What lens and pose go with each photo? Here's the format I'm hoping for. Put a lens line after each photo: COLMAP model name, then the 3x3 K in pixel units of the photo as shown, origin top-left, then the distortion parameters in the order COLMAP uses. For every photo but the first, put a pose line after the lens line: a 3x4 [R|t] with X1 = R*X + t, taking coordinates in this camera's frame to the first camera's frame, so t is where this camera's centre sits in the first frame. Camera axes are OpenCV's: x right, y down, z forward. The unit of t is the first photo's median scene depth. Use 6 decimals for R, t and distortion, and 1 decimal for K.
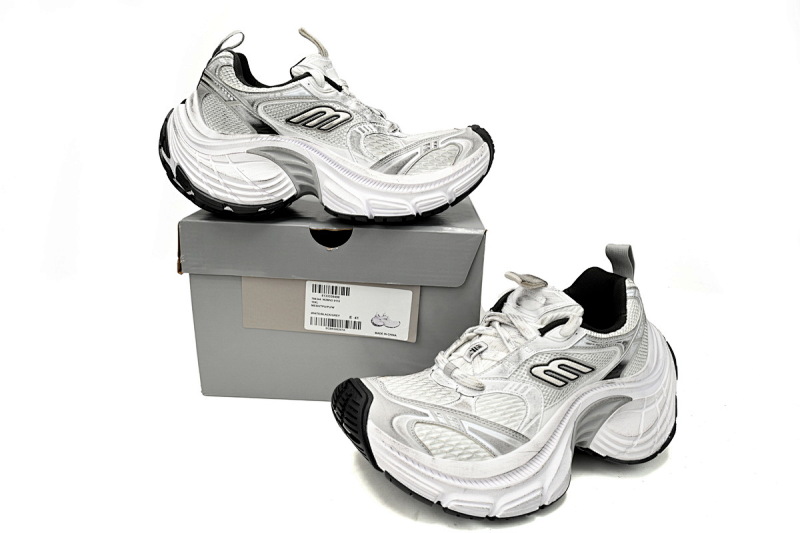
lens RADIAL K [[547.2, 0, 400.0], [0, 547.2, 266.5], [0, 0, 1]] dist [-0.001501, 0.000240]
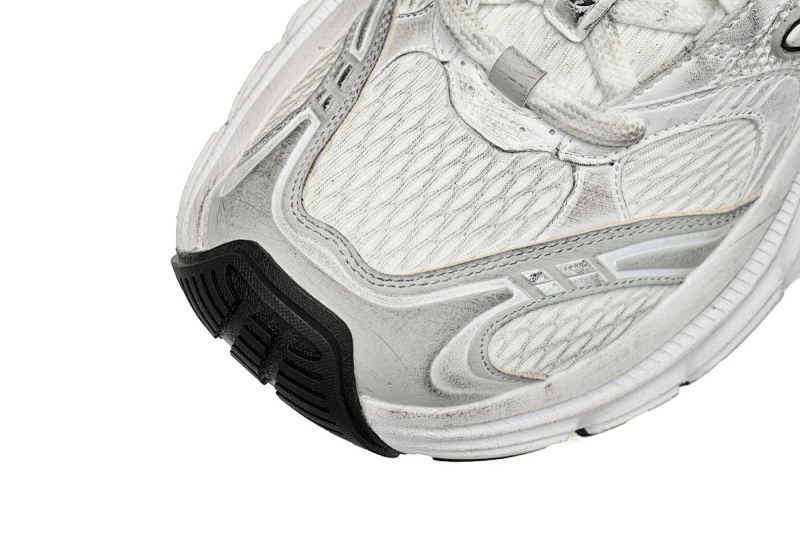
lens RADIAL K [[1122.3, 0, 400.0], [0, 1122.3, 266.5], [0, 0, 1]] dist [-0.001389, 0.005636]
pose [[0.927264, -0.363874, 0.088188, -0.060993], [0.105105, 0.479049, 0.871473, -0.318210], [-0.359352, -0.798817, 0.482450, 0.670978]]
